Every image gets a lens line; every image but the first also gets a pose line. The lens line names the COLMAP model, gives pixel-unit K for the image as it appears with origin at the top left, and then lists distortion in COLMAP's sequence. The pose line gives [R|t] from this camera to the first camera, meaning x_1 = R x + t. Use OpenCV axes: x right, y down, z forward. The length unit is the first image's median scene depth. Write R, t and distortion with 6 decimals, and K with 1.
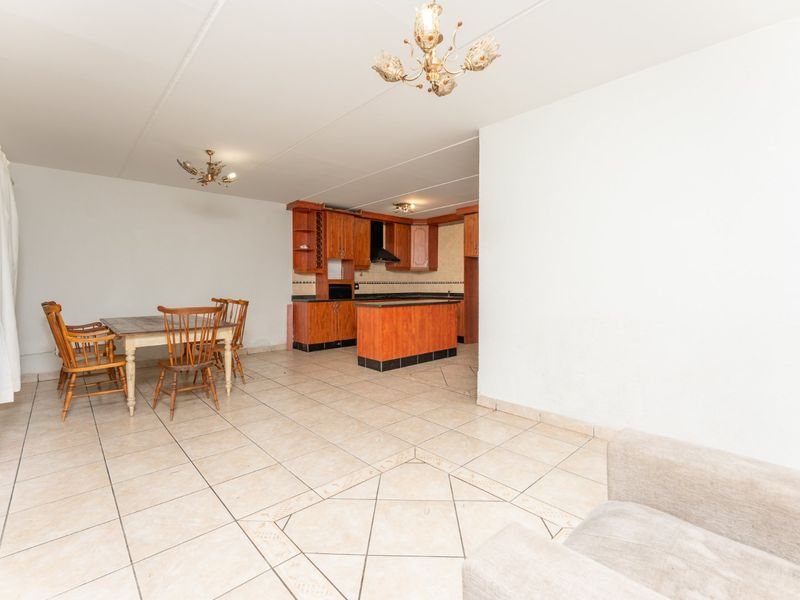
lens RADIAL K [[369.4, 0, 396.2], [0, 369.4, 300.6], [0, 0, 1]] dist [-0.000924, 0.000112]
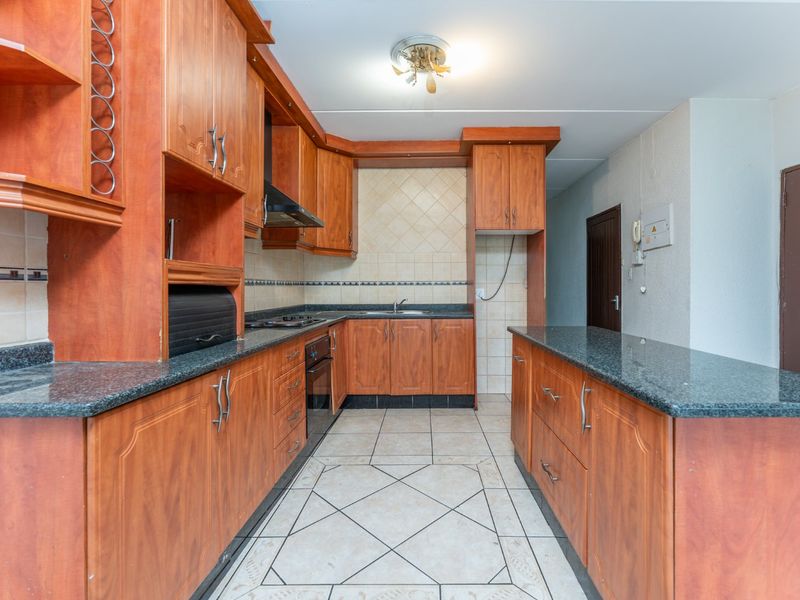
lens RADIAL K [[380.2, 0, 432.5], [0, 380.2, 289.1], [0, 0, 1]] dist [-0.000887, -0.000262]
pose [[0.662626, -0.002073, 0.748948, -0.253216], [0.031766, 0.999174, -0.025339, -0.033954], [-0.748277, 0.040581, 0.662144, 0.787745]]
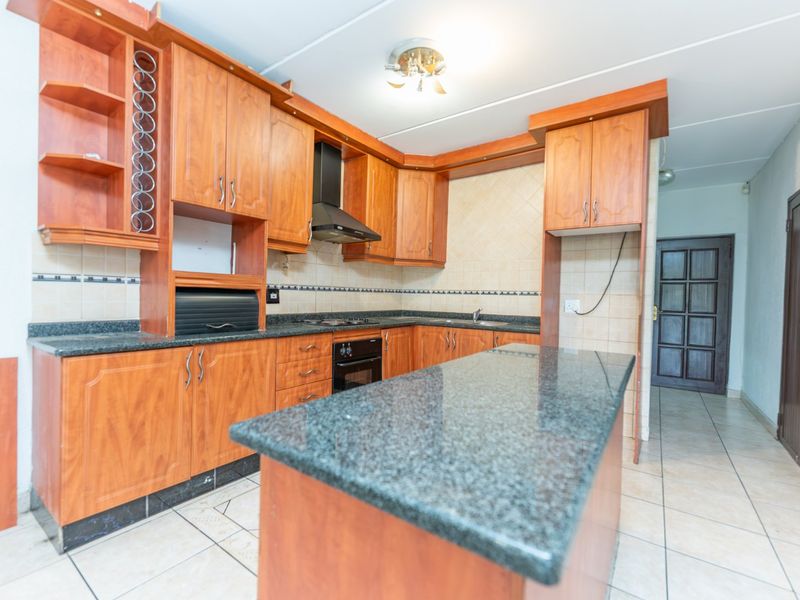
lens RADIAL K [[369.4, 0, 396.2], [0, 369.4, 300.6], [0, 0, 1]] dist [-0.000924, 0.000112]
pose [[0.978541, 0.023222, 0.204738, -0.069815], [-0.018062, 0.999471, -0.027036, -0.029739], [-0.205257, 0.022758, 0.978443, 0.691985]]
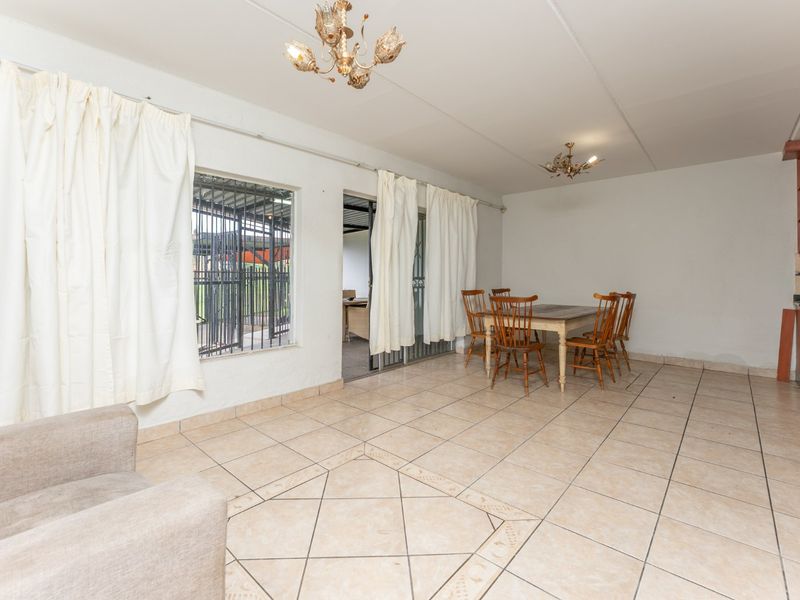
lens RADIAL K [[371.9, 0, 383.5], [0, 371.9, 284.5], [0, 0, 1]] dist [-0.006069, -0.000665]
pose [[0.076395, 0.021577, -0.996844, 0.282157], [-0.045865, 0.998784, 0.018104, -0.011048], [0.996022, 0.044337, 0.077292, 0.267312]]
